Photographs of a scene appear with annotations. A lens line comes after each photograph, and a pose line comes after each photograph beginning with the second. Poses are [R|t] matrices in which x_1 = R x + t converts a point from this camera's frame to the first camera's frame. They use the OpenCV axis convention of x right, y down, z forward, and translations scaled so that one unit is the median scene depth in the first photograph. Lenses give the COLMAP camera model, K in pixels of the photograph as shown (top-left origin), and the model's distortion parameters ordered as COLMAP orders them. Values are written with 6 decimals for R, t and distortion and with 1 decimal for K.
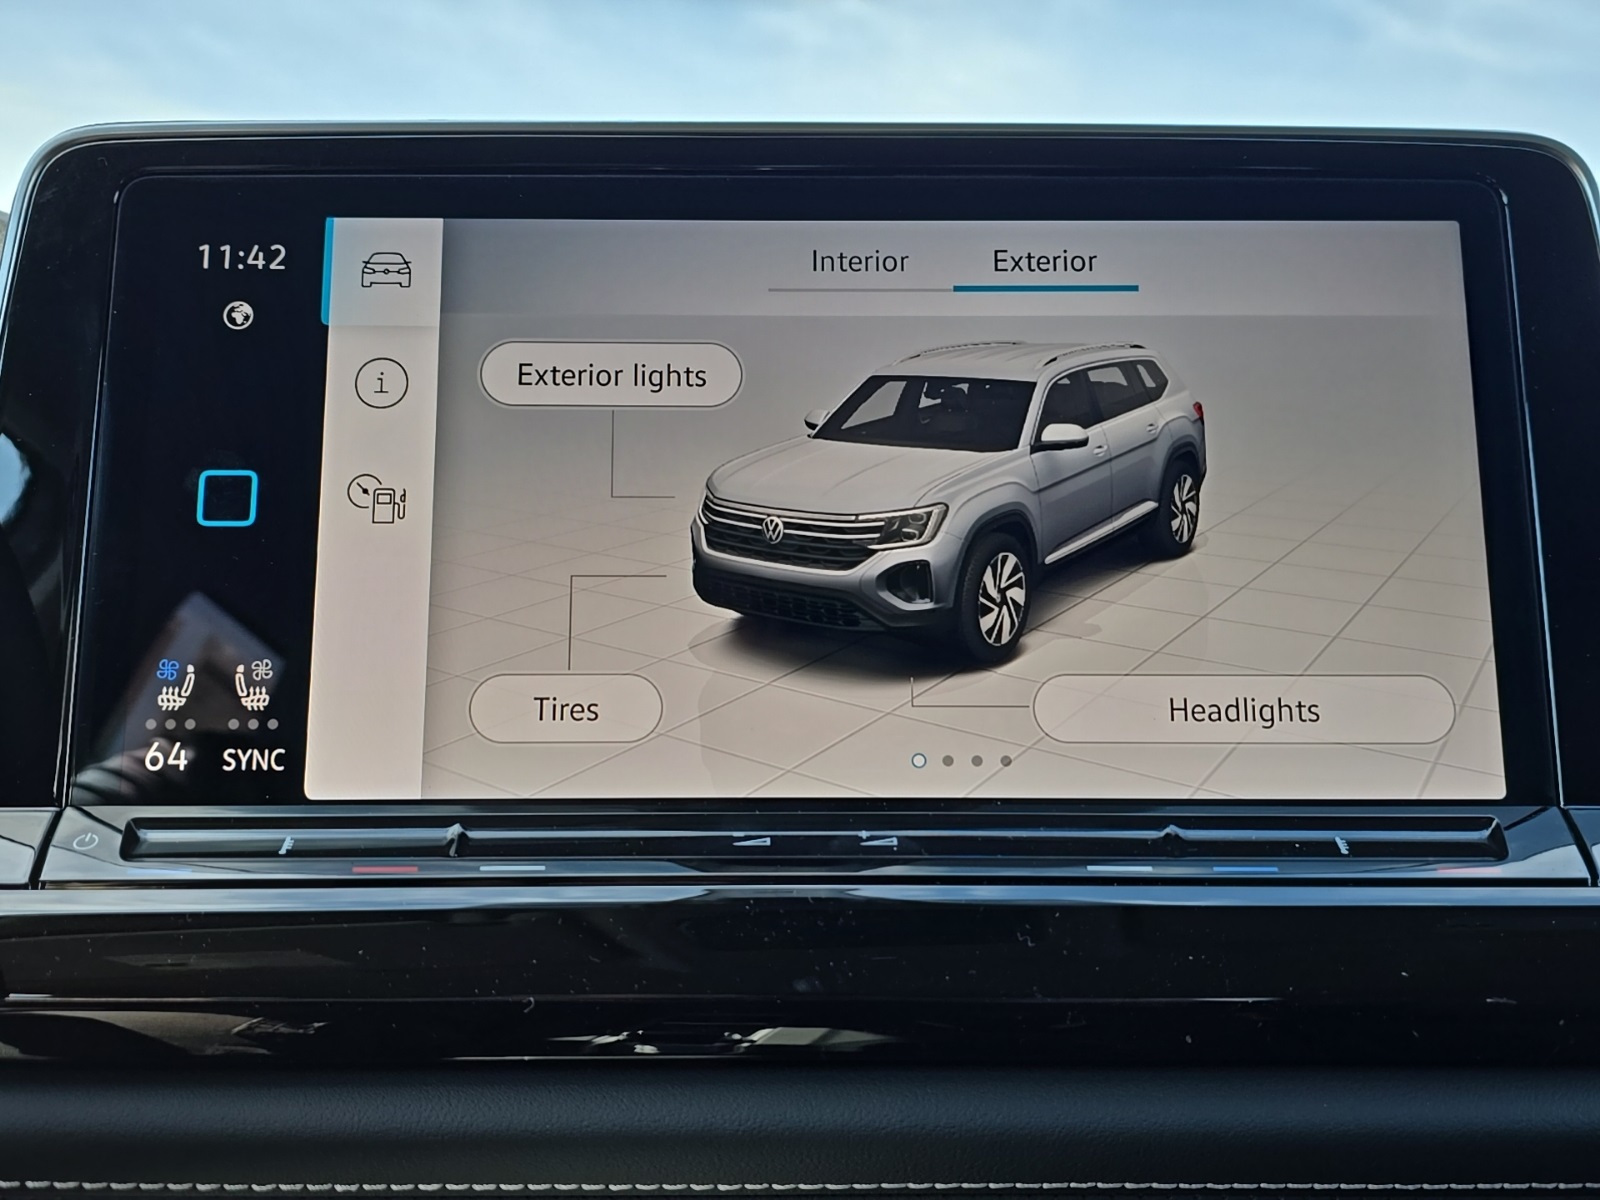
lens RADIAL K [[1565.5, 0, 800.0], [0, 1565.5, 600.0], [0, 0, 1]] dist [0.019104, 0.007438]
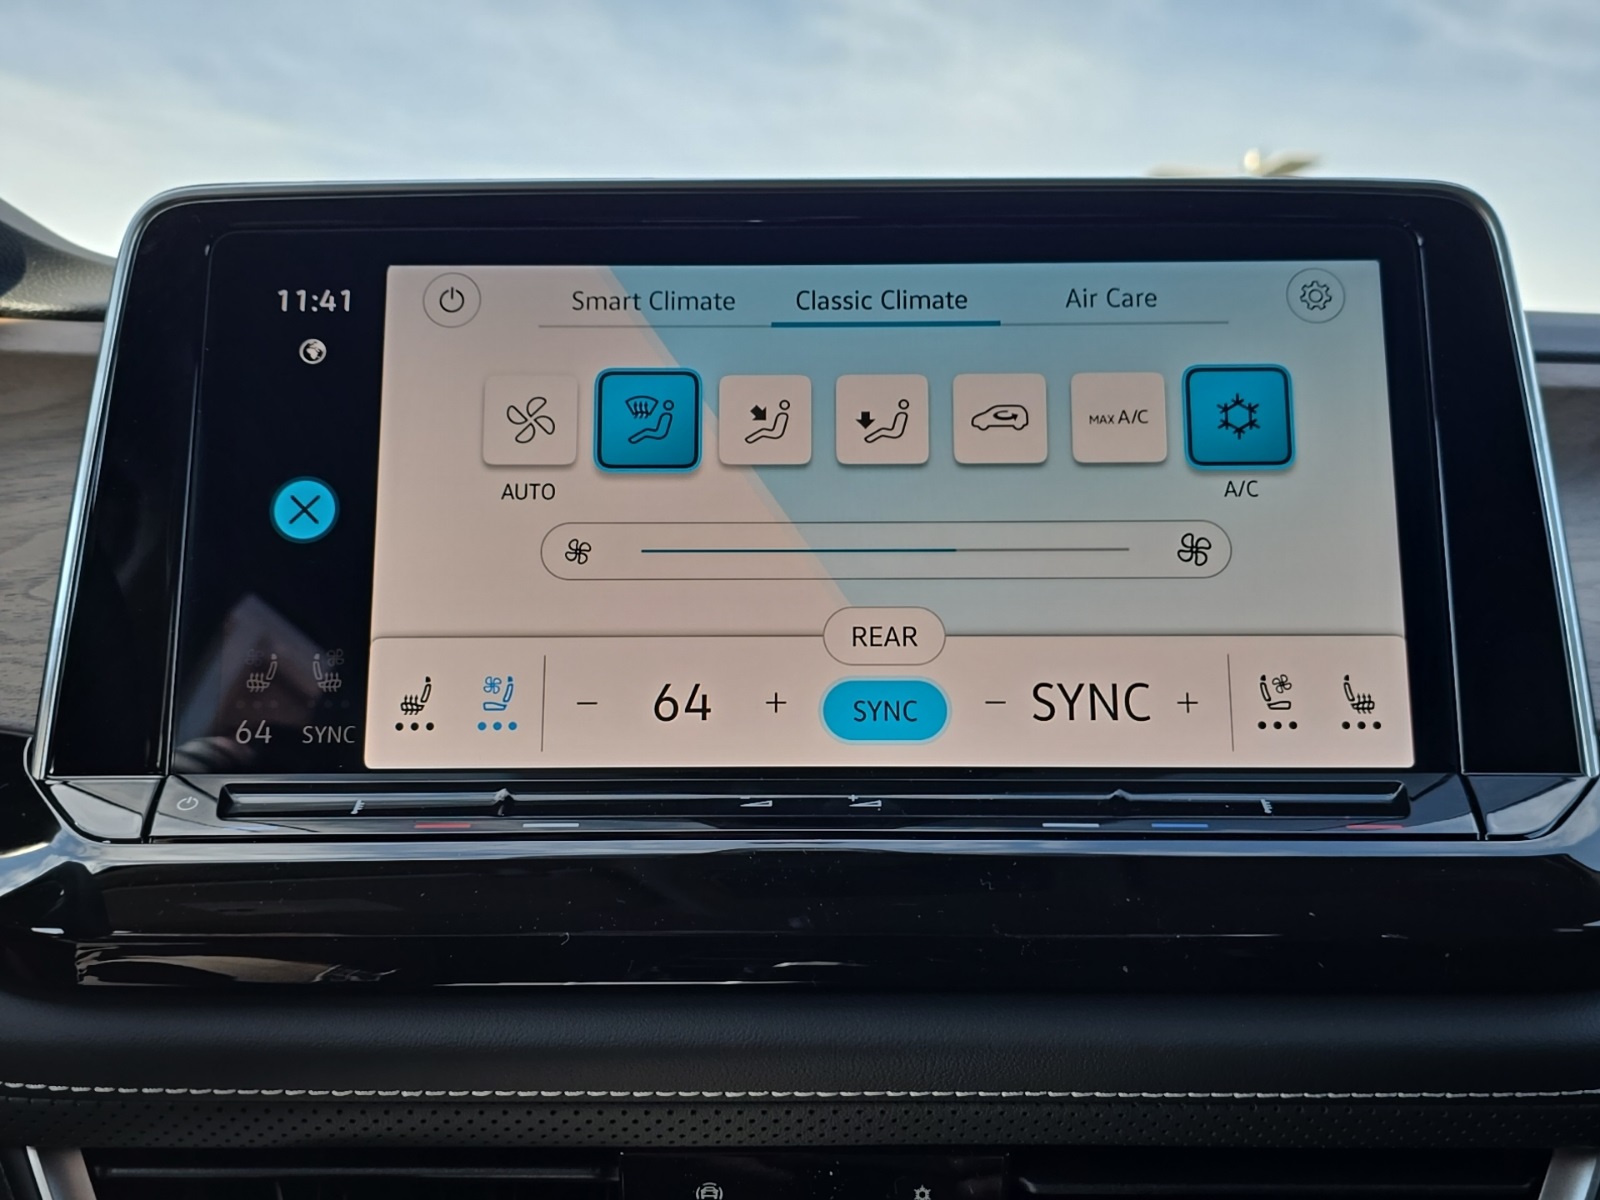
lens RADIAL K [[1532.0, 0, 797.9], [0, 1532.0, 594.7], [0, 0, 1]] dist [0.069345, -0.114516]
pose [[0.999759, -0.003549, -0.021658, 0.025945], [0.003469, 0.999987, -0.003749, 0.003653], [0.021671, 0.003673, 0.999758, -0.142026]]
